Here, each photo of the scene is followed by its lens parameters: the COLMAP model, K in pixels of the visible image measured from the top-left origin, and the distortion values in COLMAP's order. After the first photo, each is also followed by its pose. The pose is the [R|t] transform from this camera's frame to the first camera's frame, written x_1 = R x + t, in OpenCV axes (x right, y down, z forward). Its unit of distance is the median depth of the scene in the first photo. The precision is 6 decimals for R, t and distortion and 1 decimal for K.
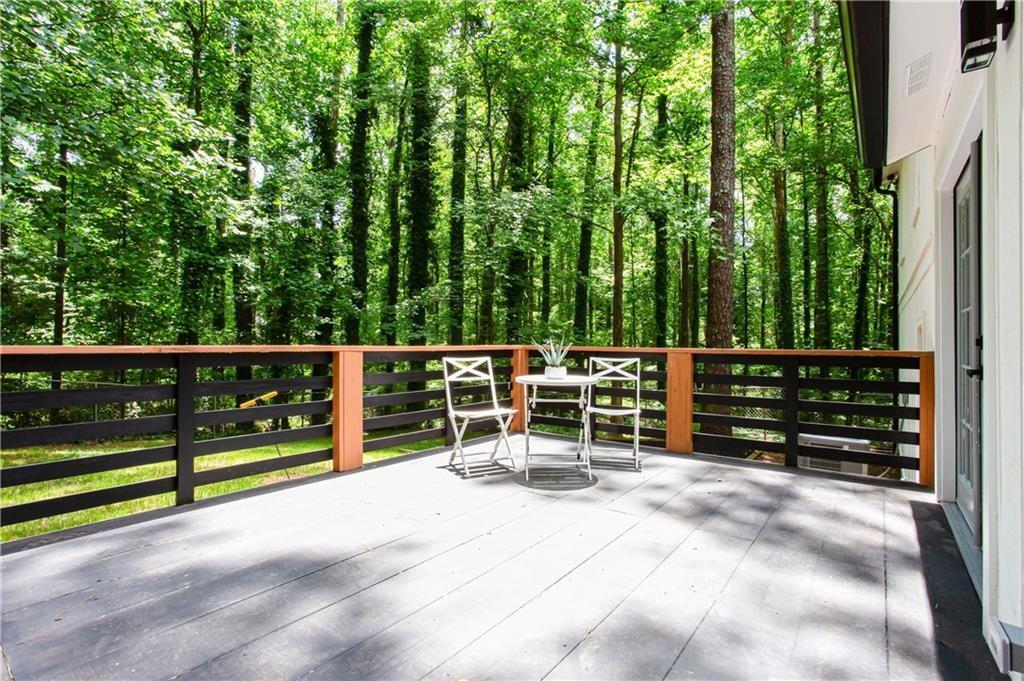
lens RADIAL K [[490.7, 0, 508.3], [0, 490.7, 343.1], [0, 0, 1]] dist [-0.001771, 0.001173]
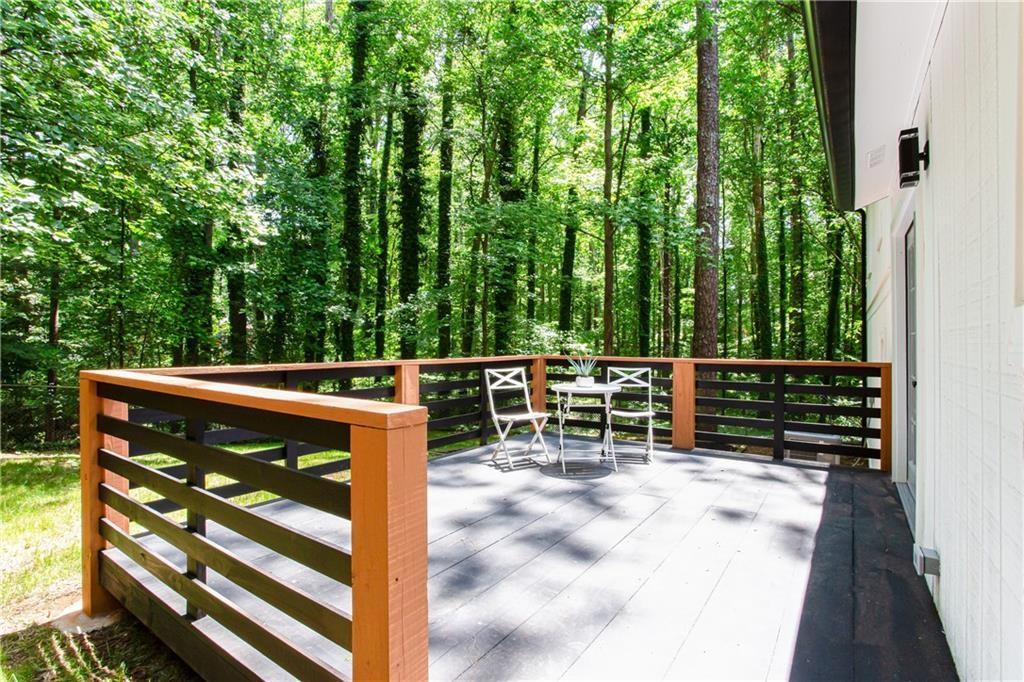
lens RADIAL K [[490.7, 0, 513.1], [0, 490.7, 344.5], [0, 0, 1]] dist [-0.001771, 0.001173]
pose [[0.998976, -0.003650, 0.045094, -0.110668], [0.003587, 0.999992, 0.001460, -0.027701], [-0.045099, -0.001297, 0.998982, -0.149950]]
